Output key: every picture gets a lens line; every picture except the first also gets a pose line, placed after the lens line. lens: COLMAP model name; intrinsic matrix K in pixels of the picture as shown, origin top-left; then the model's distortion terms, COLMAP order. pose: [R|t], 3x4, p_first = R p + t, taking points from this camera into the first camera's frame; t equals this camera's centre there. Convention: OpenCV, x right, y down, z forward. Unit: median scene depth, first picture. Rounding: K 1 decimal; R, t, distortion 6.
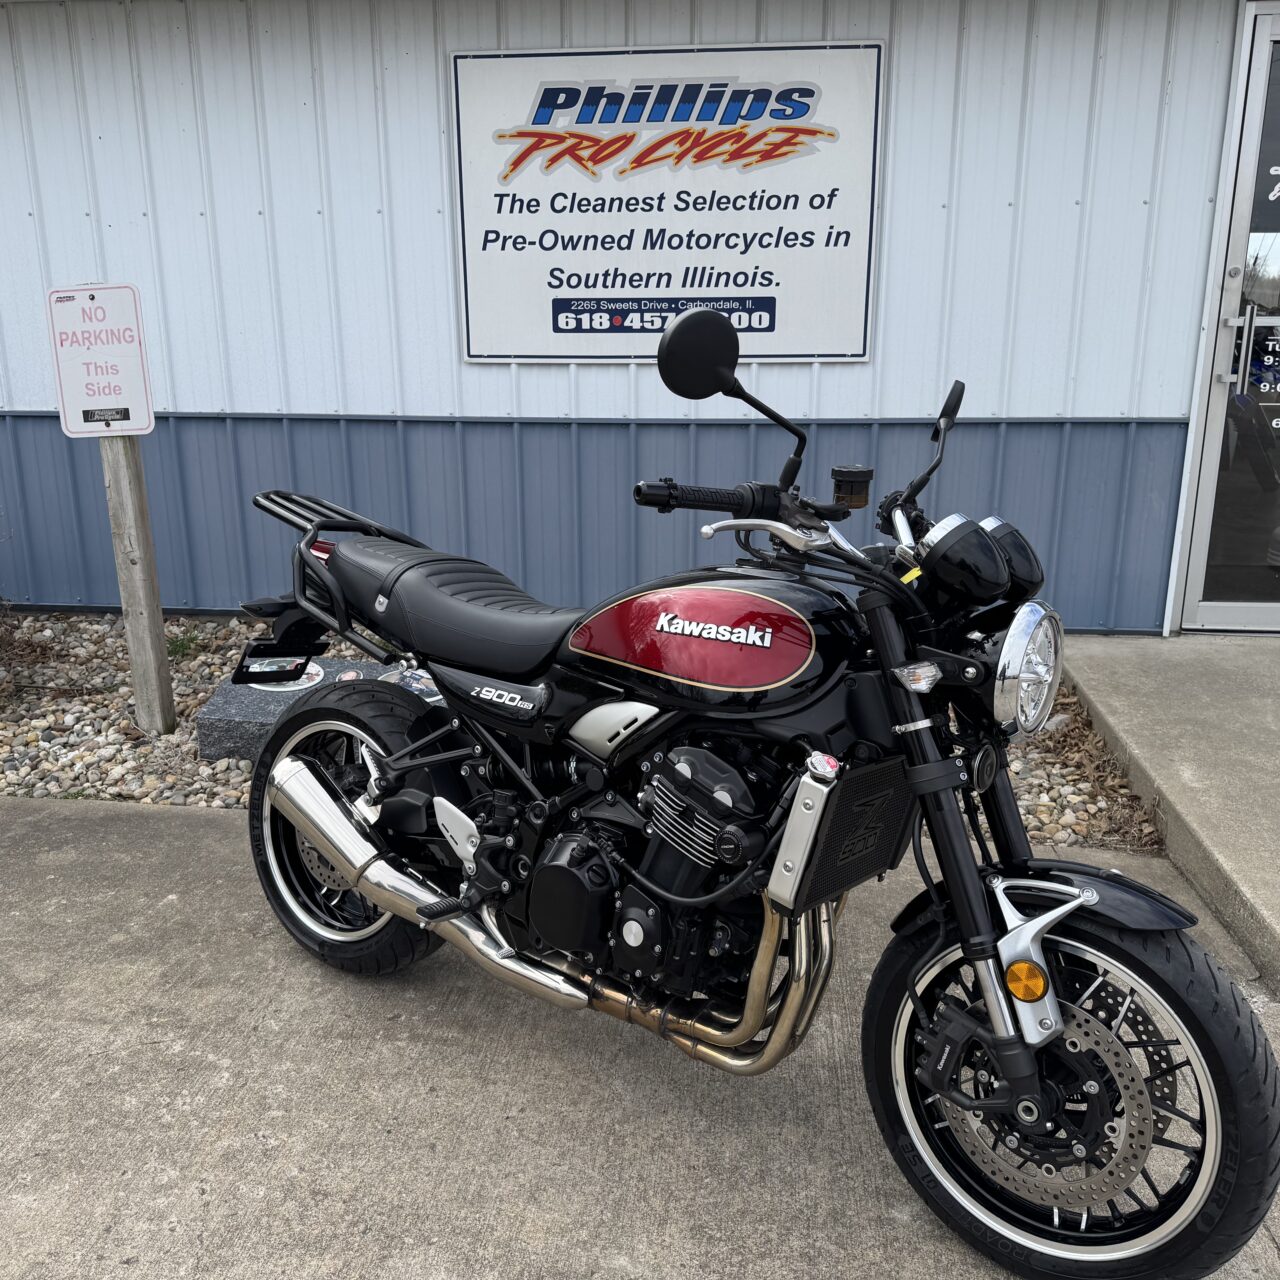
lens RADIAL K [[1156.8, 0, 644.2], [0, 1156.8, 669.8], [0, 0, 1]] dist [0.039696, -0.014298]
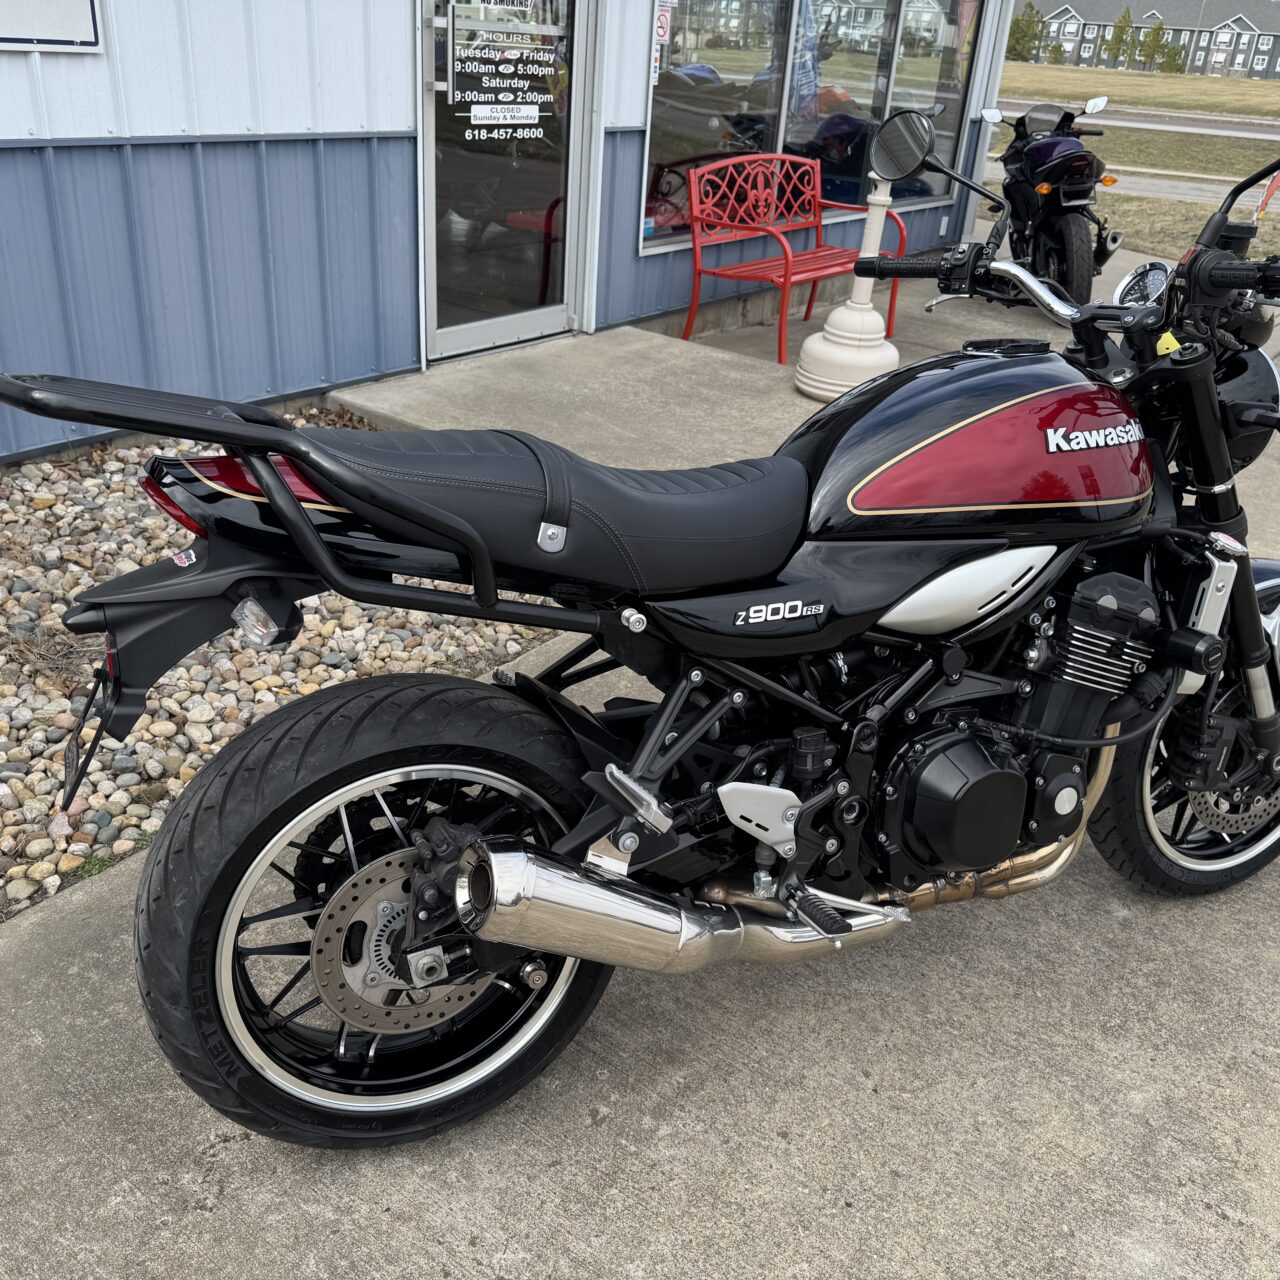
lens RADIAL K [[1156.8, 0, 644.2], [0, 1156.8, 669.8], [0, 0, 1]] dist [0.039696, -0.014298]
pose [[0.524648, -0.380125, 0.761741, -0.706932], [0.195699, 0.924666, 0.326641, -0.186588], [-0.828521, -0.022299, 0.559514, 0.677395]]
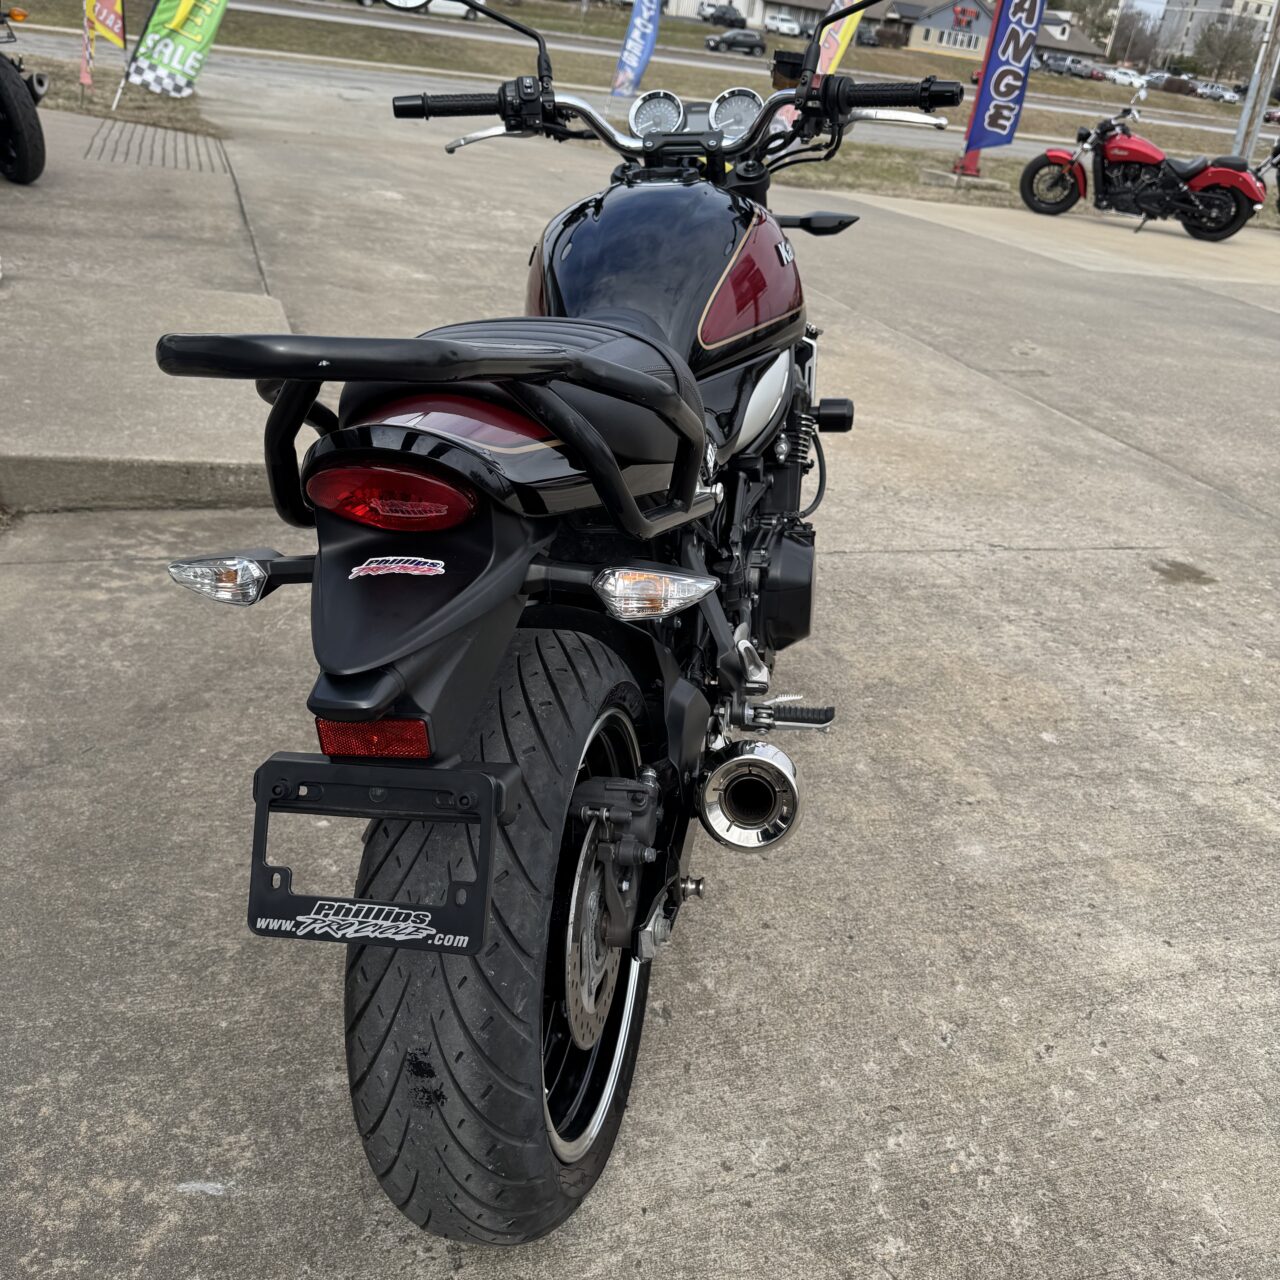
lens RADIAL K [[1123.1, 0, 561.0], [0, 1123.1, 670.0], [0, 0, 1]] dist [0.004272, -0.009905]
pose [[-0.327401, -0.520818, 0.788389, -0.692276], [0.161223, 0.791347, 0.589726, -0.292626], [-0.931029, 0.320183, -0.175120, 1.253688]]
